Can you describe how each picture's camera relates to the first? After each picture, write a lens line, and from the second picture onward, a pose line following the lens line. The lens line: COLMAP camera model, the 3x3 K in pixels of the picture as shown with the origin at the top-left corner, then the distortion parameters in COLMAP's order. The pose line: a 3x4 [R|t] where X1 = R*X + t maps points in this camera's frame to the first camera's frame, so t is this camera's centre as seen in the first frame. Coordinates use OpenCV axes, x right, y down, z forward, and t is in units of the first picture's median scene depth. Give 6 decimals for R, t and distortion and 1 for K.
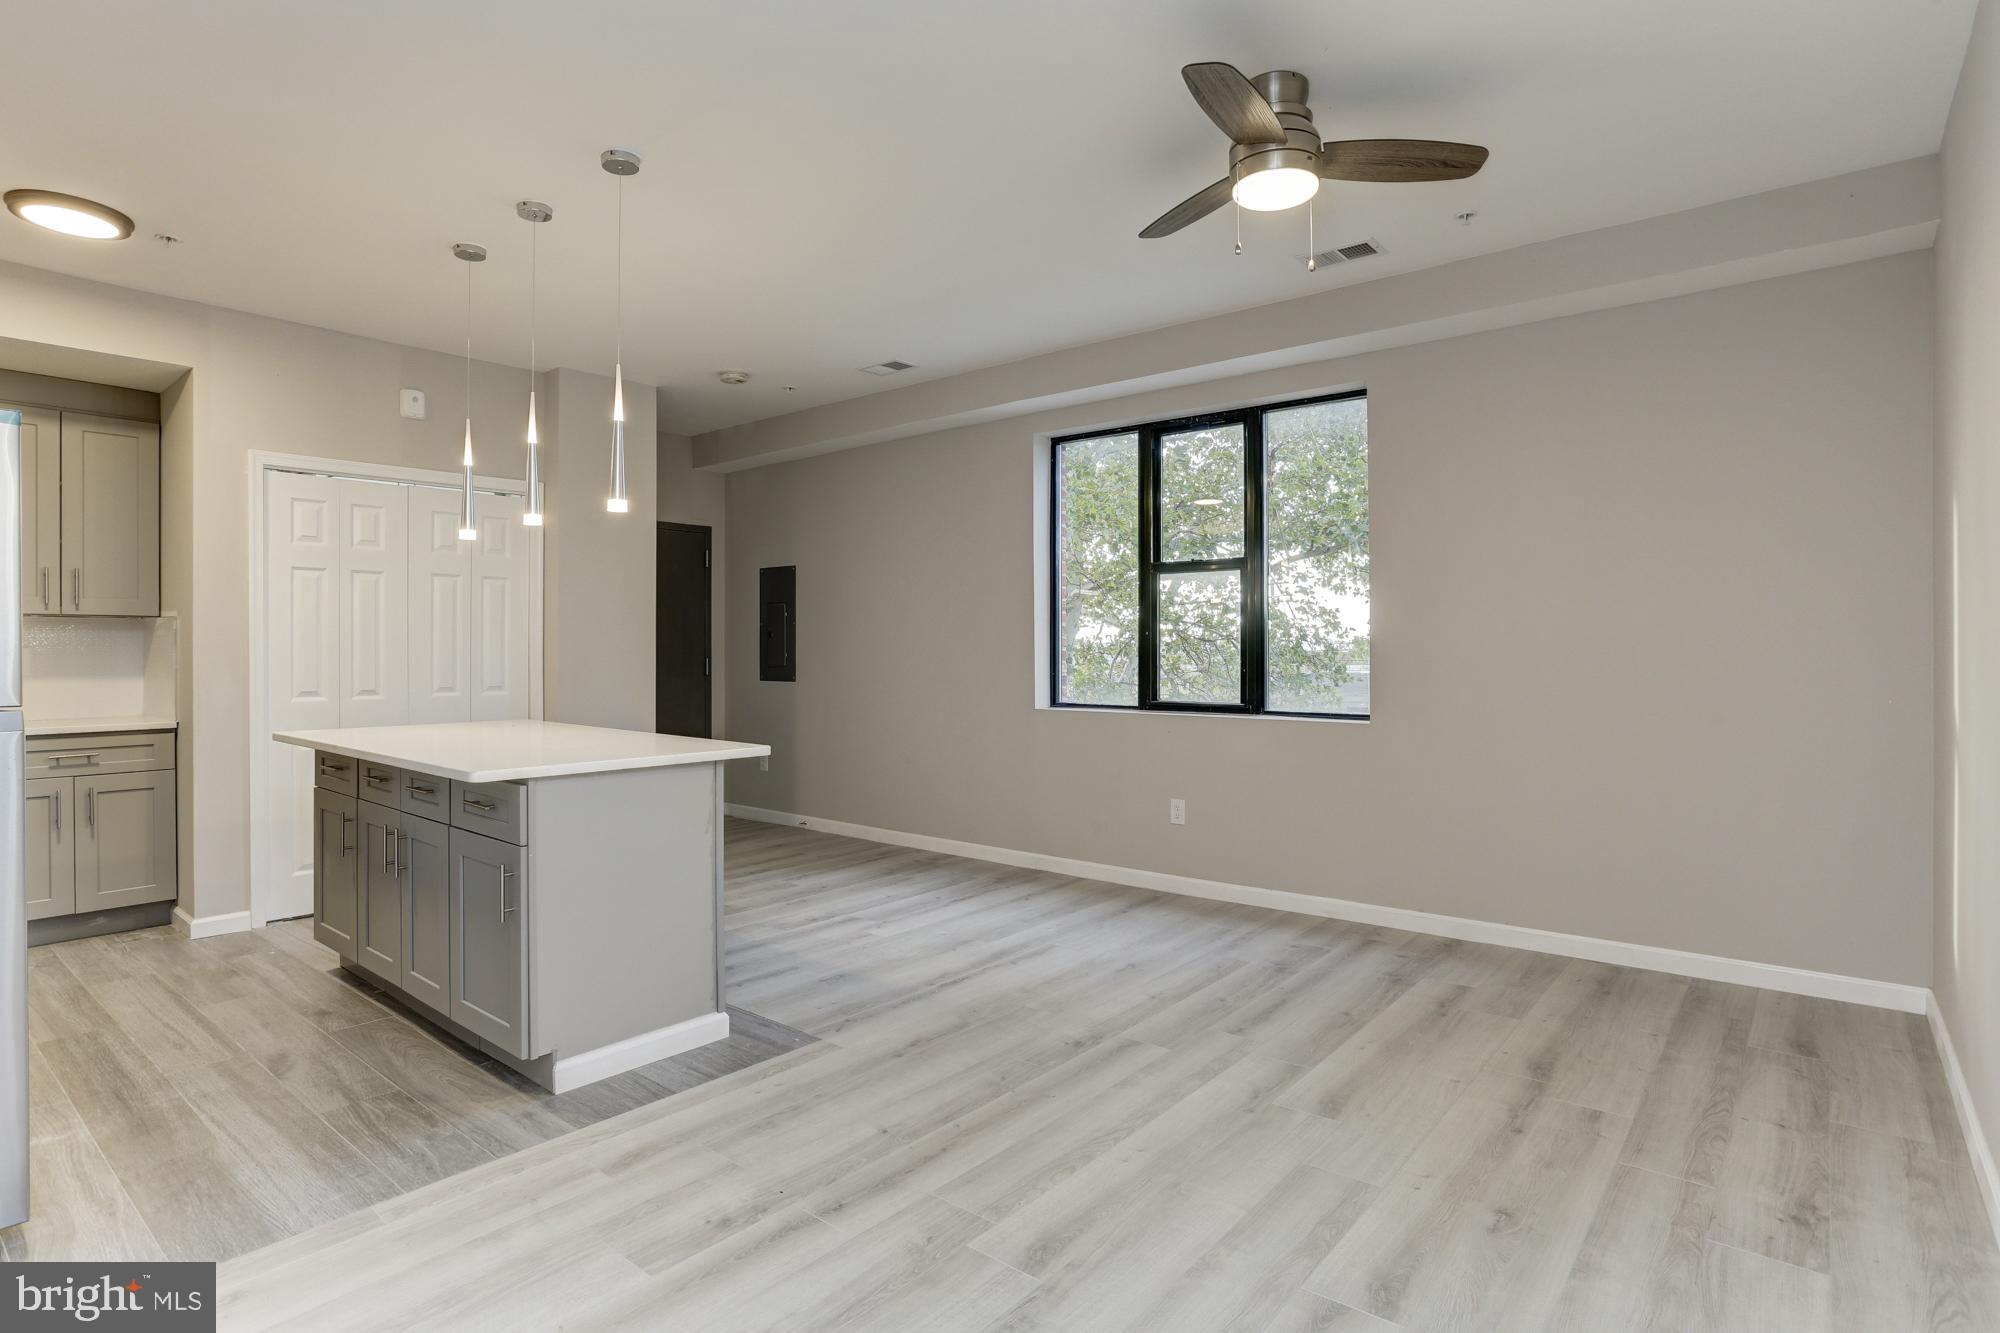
lens RADIAL K [[1020.8, 0, 989.3], [0, 1020.8, 635.7], [0, 0, 1]] dist [-0.040163, 0.017338]
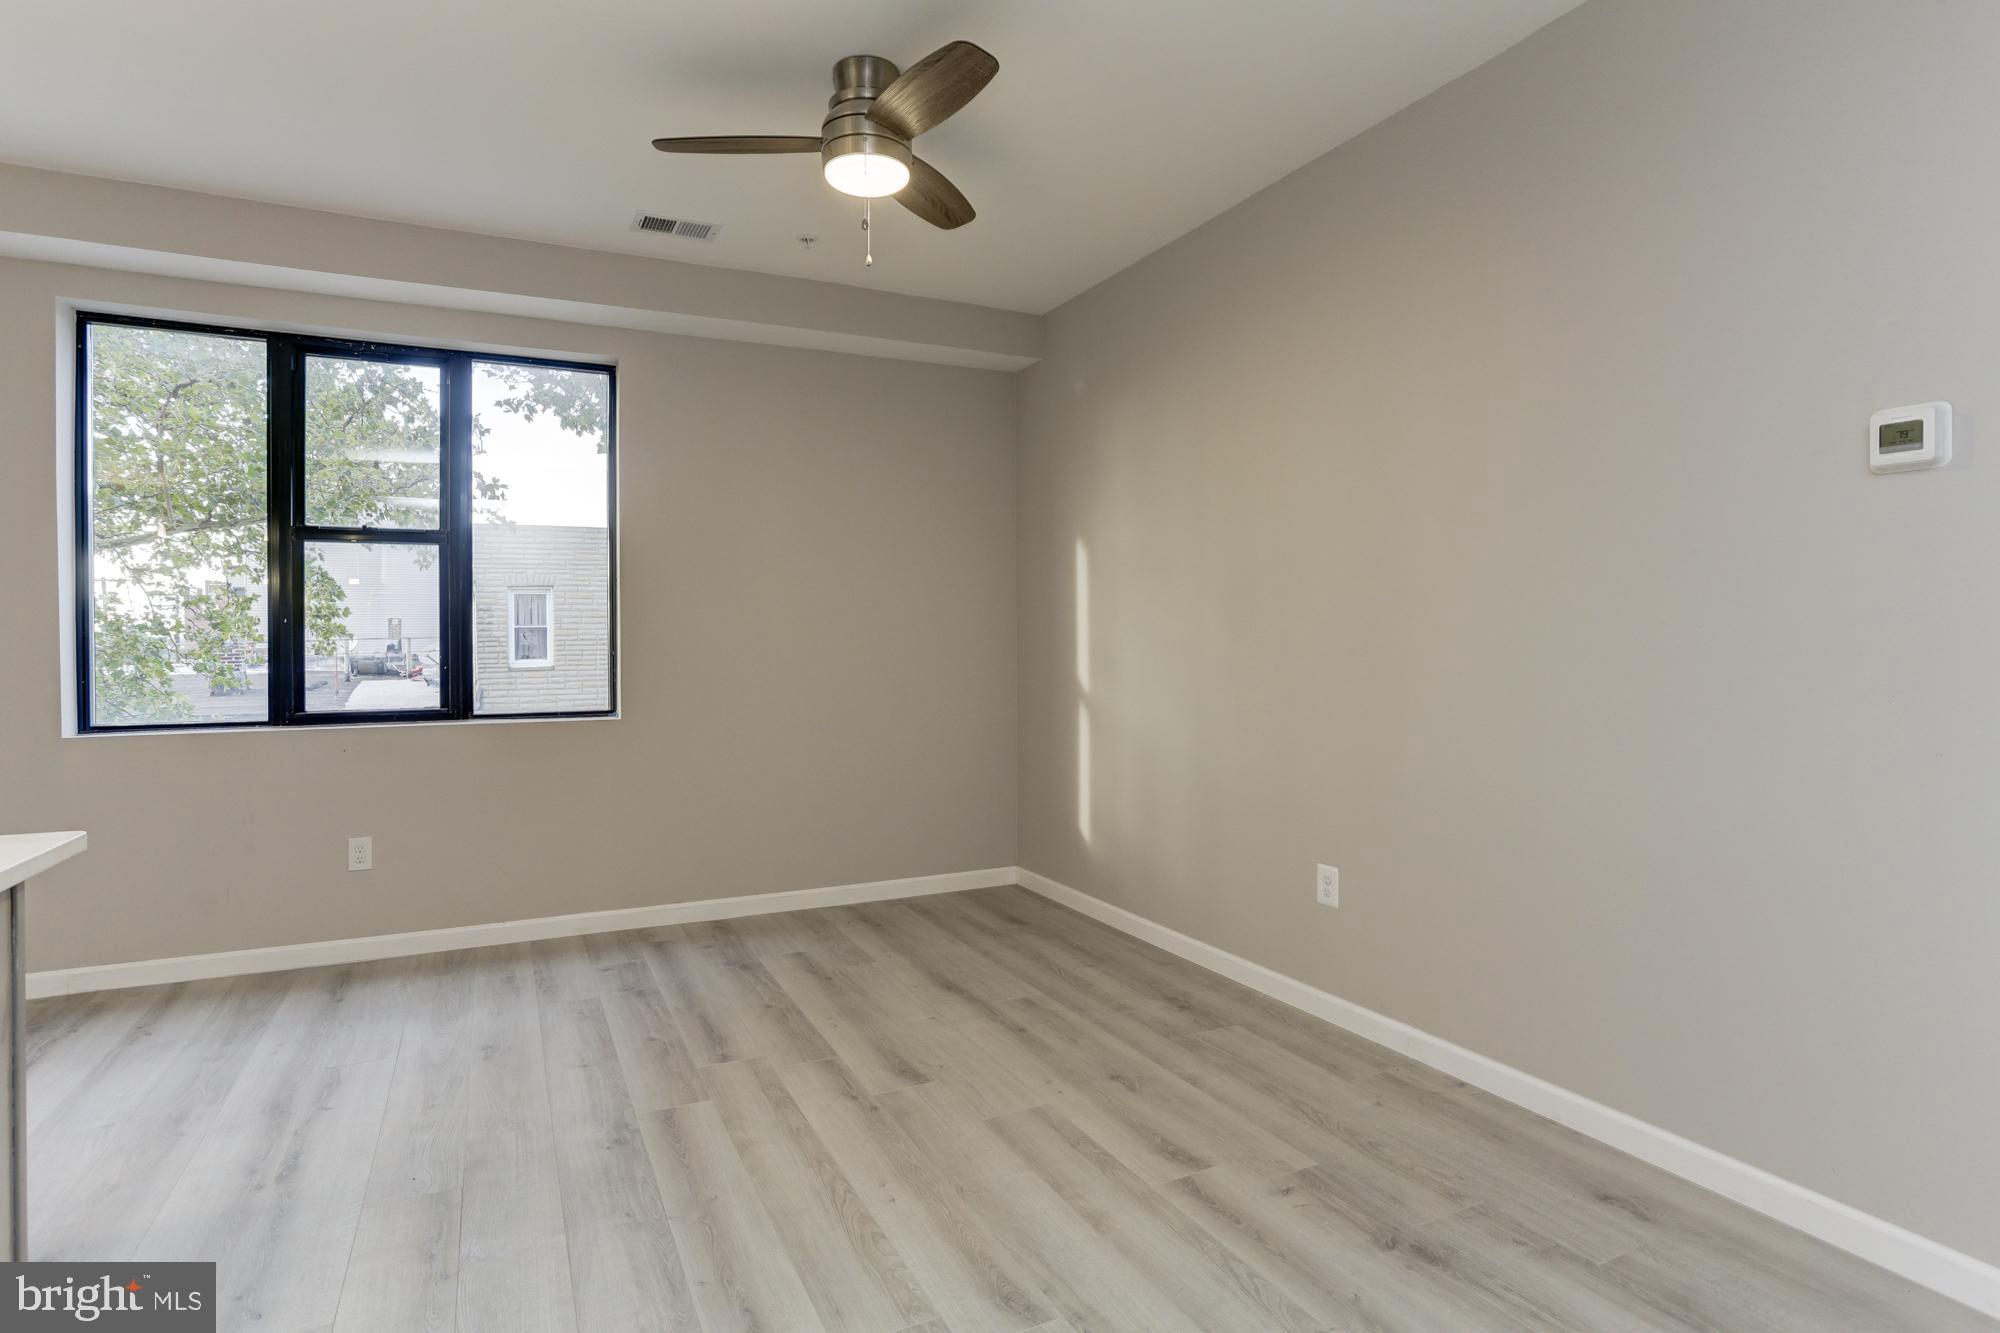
lens RADIAL K [[1020.8, 0, 991.4], [0, 1020.8, 650.1], [0, 0, 1]] dist [-0.040163, 0.017338]
pose [[0.413636, -0.007425, 0.910412, -0.400486], [-0.010517, 0.999861, 0.012933, 0.005542], [-0.910382, -0.014924, 0.413501, 0.333820]]
